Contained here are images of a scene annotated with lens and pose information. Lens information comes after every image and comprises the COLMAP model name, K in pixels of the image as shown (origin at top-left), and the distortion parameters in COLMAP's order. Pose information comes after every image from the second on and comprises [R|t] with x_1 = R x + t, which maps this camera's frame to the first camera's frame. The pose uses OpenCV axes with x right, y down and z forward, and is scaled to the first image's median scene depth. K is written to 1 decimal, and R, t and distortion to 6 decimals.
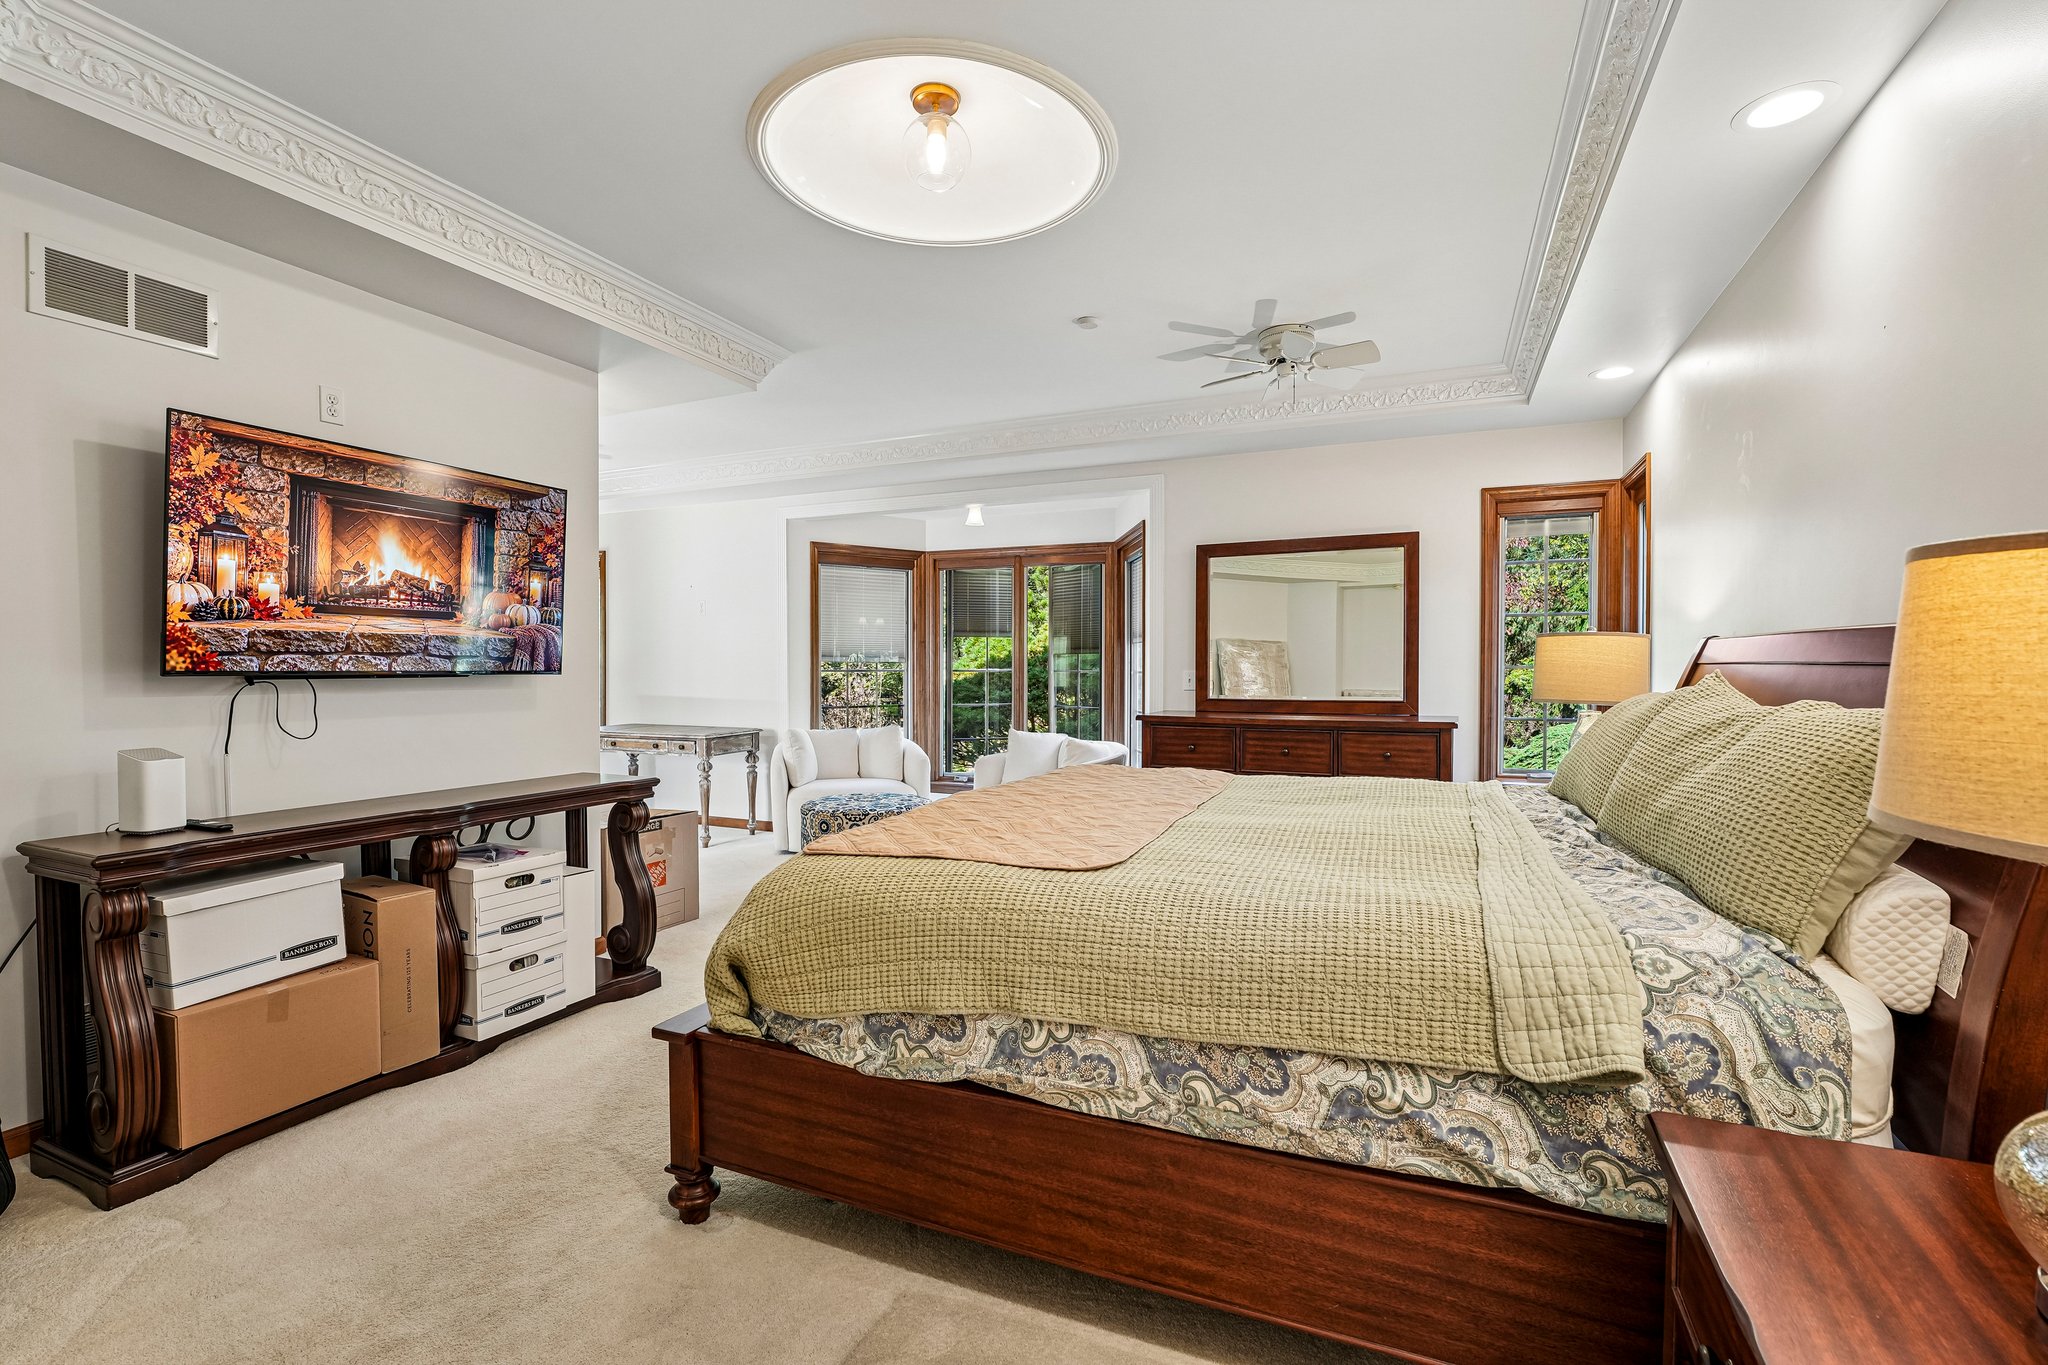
lens RADIAL K [[914.1, 0, 1026.2], [0, 914.1, 680.1], [0, 0, 1]] dist [-0.024556, 0.004441]
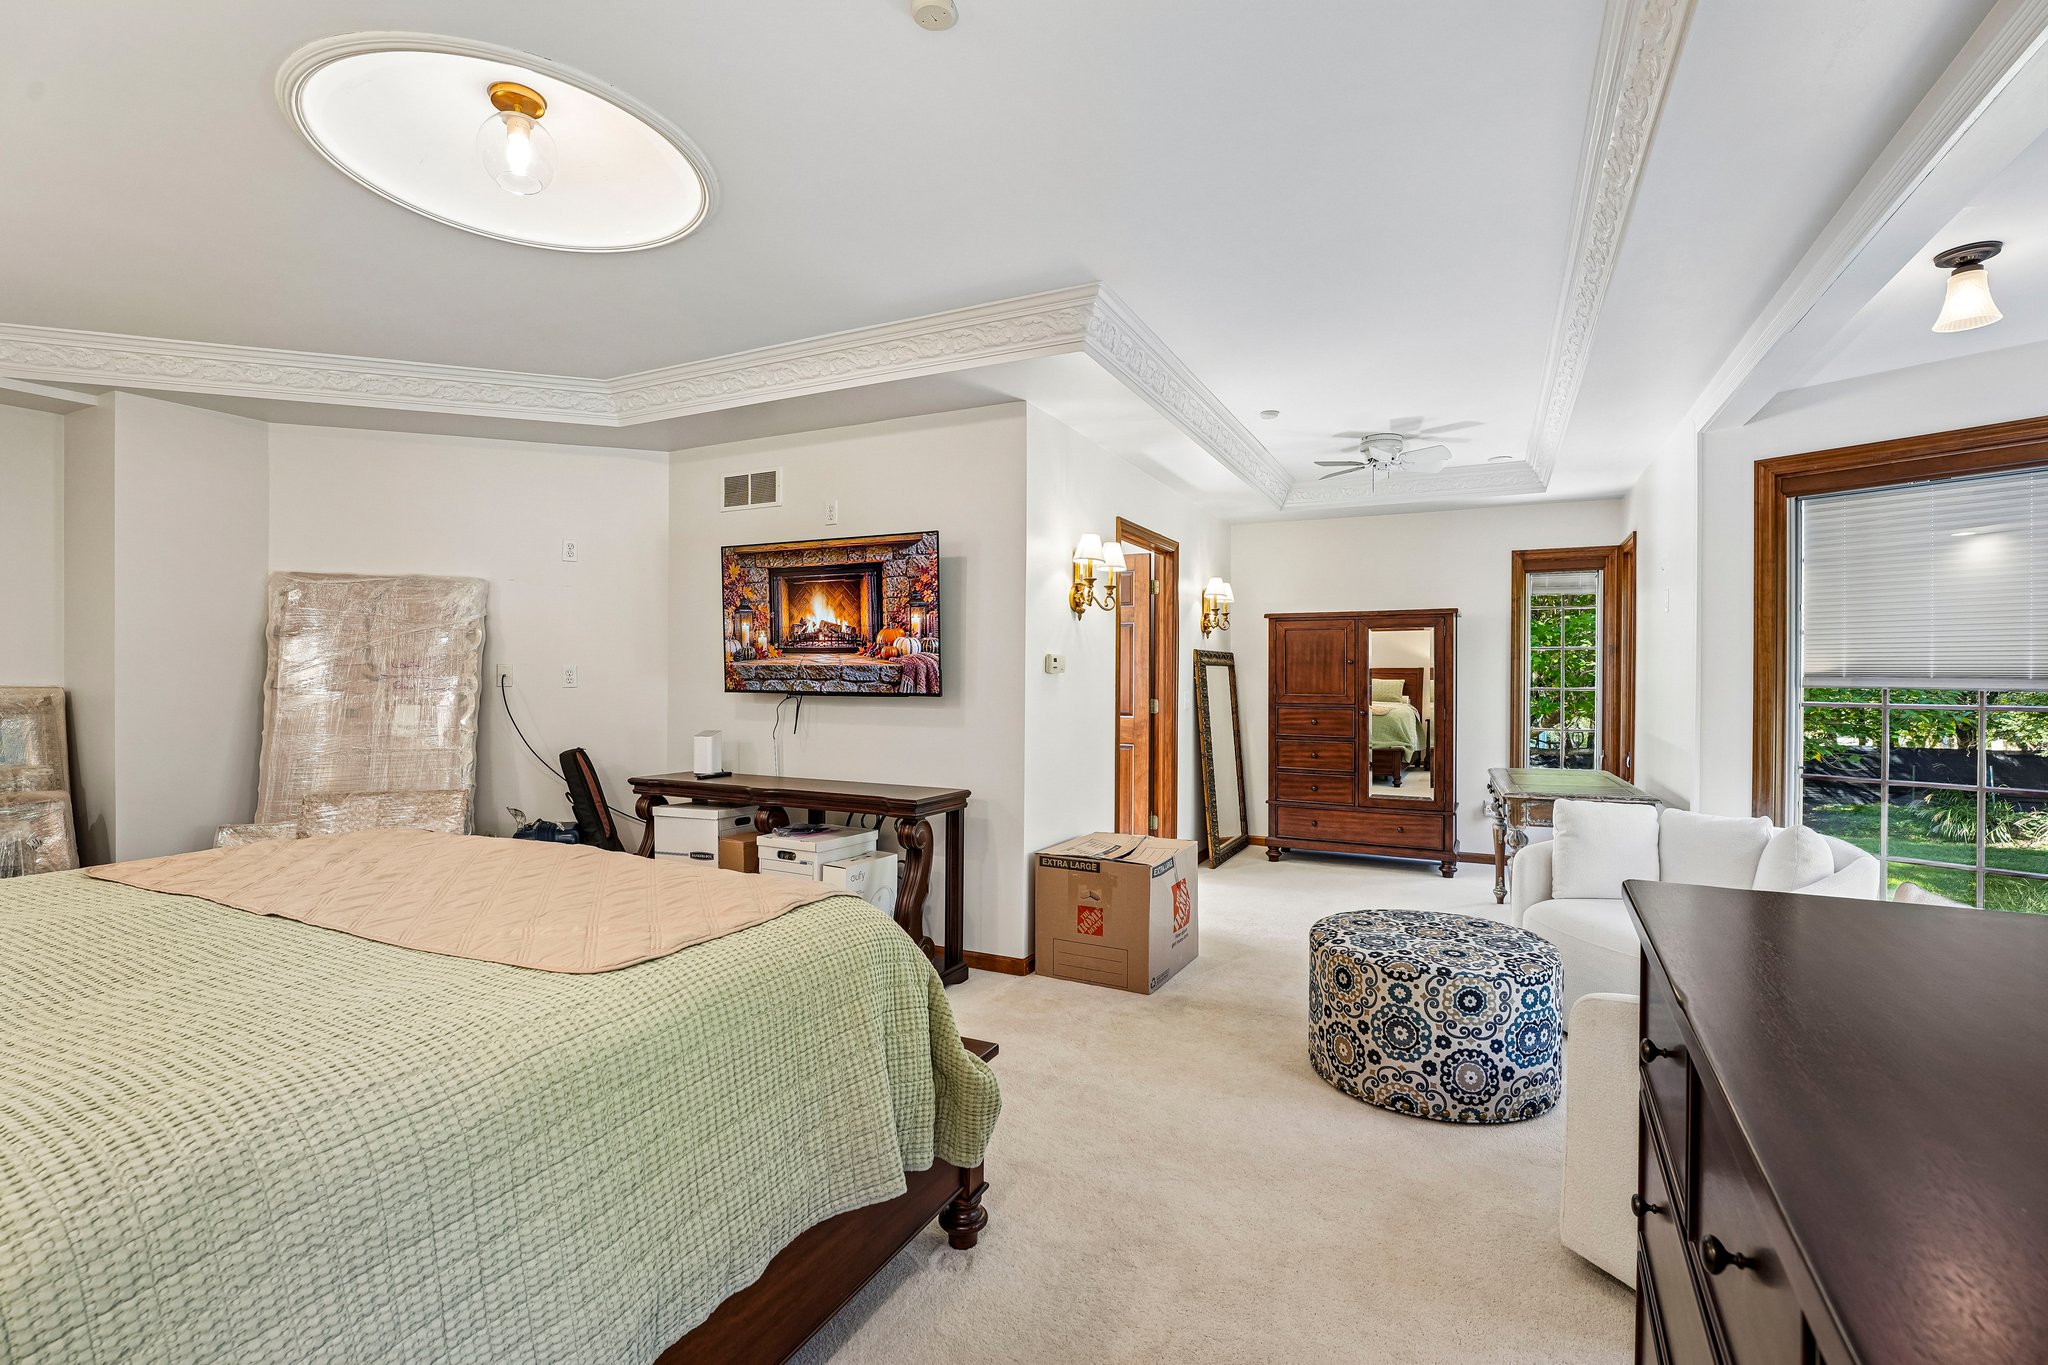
lens RADIAL K [[914.1, 0, 1023.0], [0, 914.1, 674.8], [0, 0, 1]] dist [-0.024556, 0.004441]
pose [[-0.051393, 0.004192, -0.998670, 0.720251], [-0.018545, 0.999815, 0.005151, -0.049695], [0.998506, 0.018785, -0.051306, 1.395484]]
